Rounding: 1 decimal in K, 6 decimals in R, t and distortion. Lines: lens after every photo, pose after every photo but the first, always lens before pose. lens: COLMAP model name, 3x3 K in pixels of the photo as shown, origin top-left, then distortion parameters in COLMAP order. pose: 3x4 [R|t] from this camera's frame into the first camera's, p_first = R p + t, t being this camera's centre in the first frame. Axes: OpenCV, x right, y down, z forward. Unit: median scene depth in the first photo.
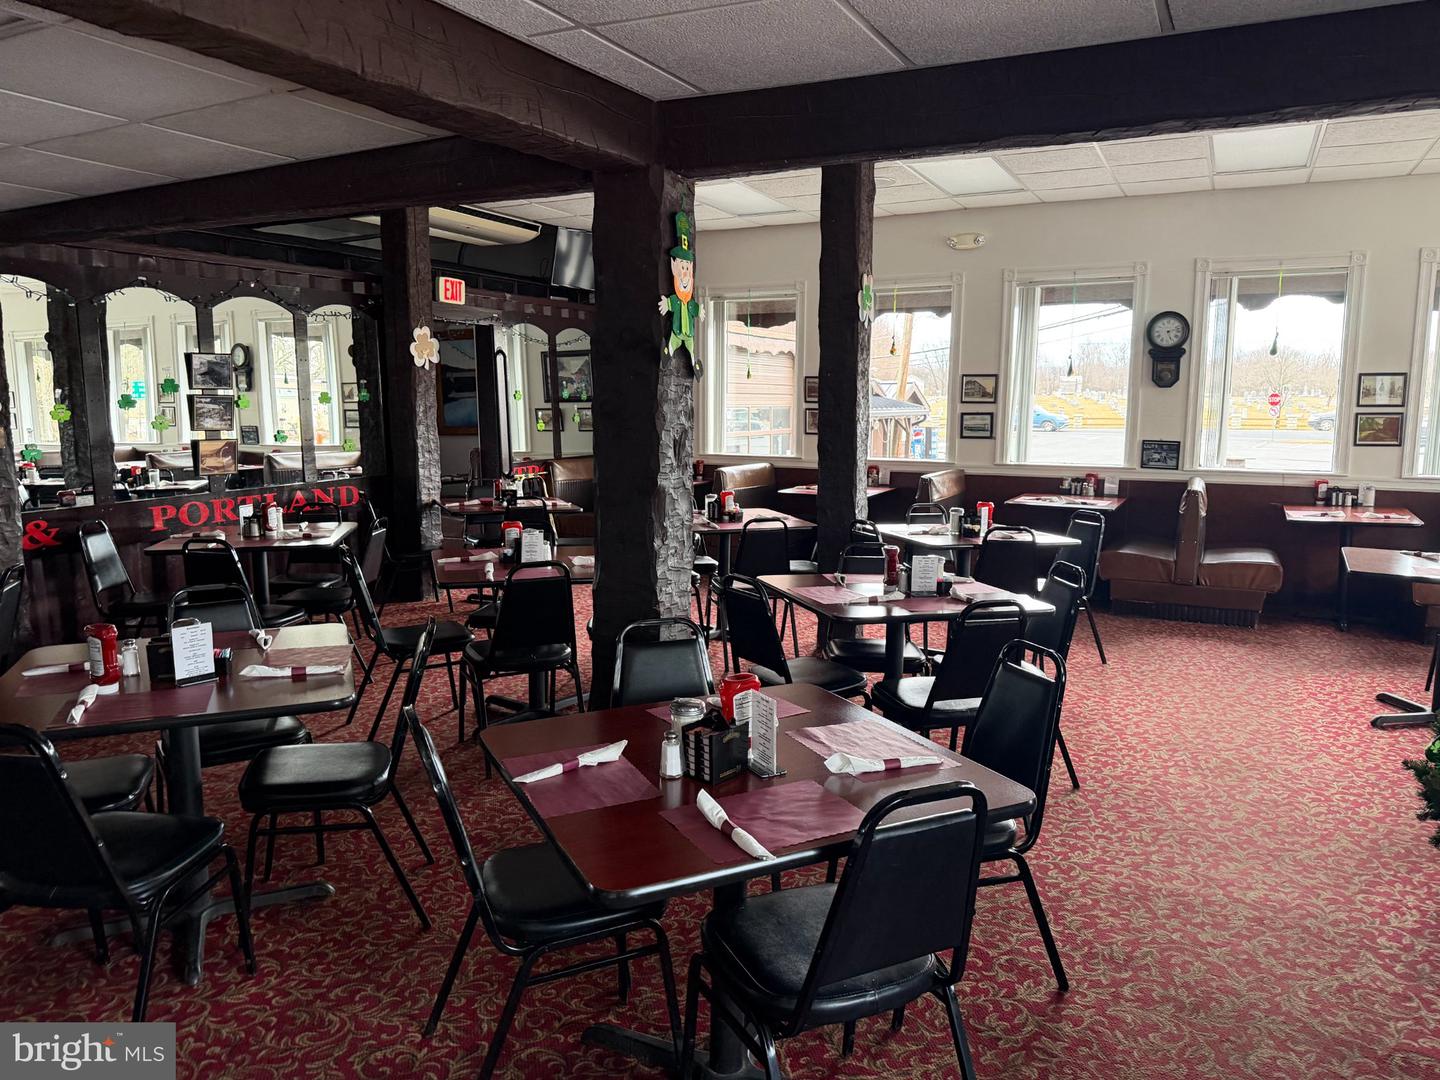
lens RADIAL K [[1012.6, 0, 716.4], [0, 1012.6, 527.3], [0, 0, 1]] dist [0.075914, -0.098447]
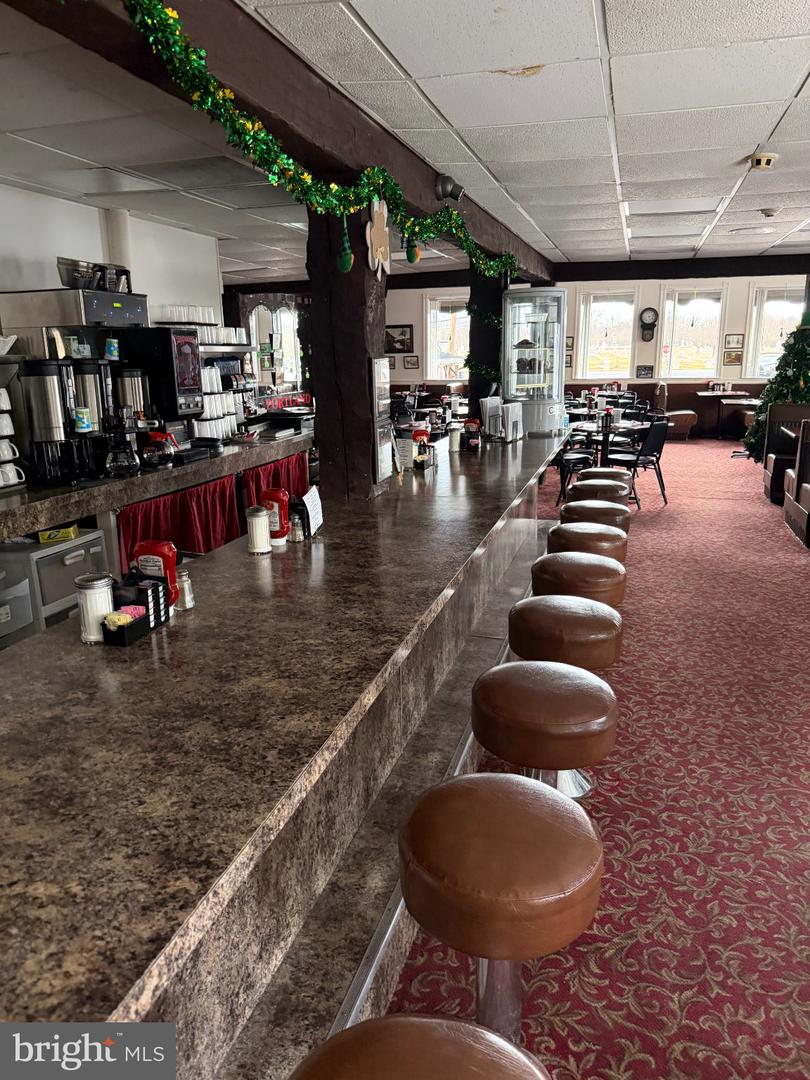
lens RADIAL K [[759.4, 0, 396.7], [0, 759.4, 542.9], [0, 0, 1]] dist [0.075914, -0.098447]
pose [[0.985227, -0.055527, 0.161999, -0.413291], [0.036554, 0.992361, 0.117832, 0.085749], [-0.167304, -0.110170, 0.979731, -0.627939]]
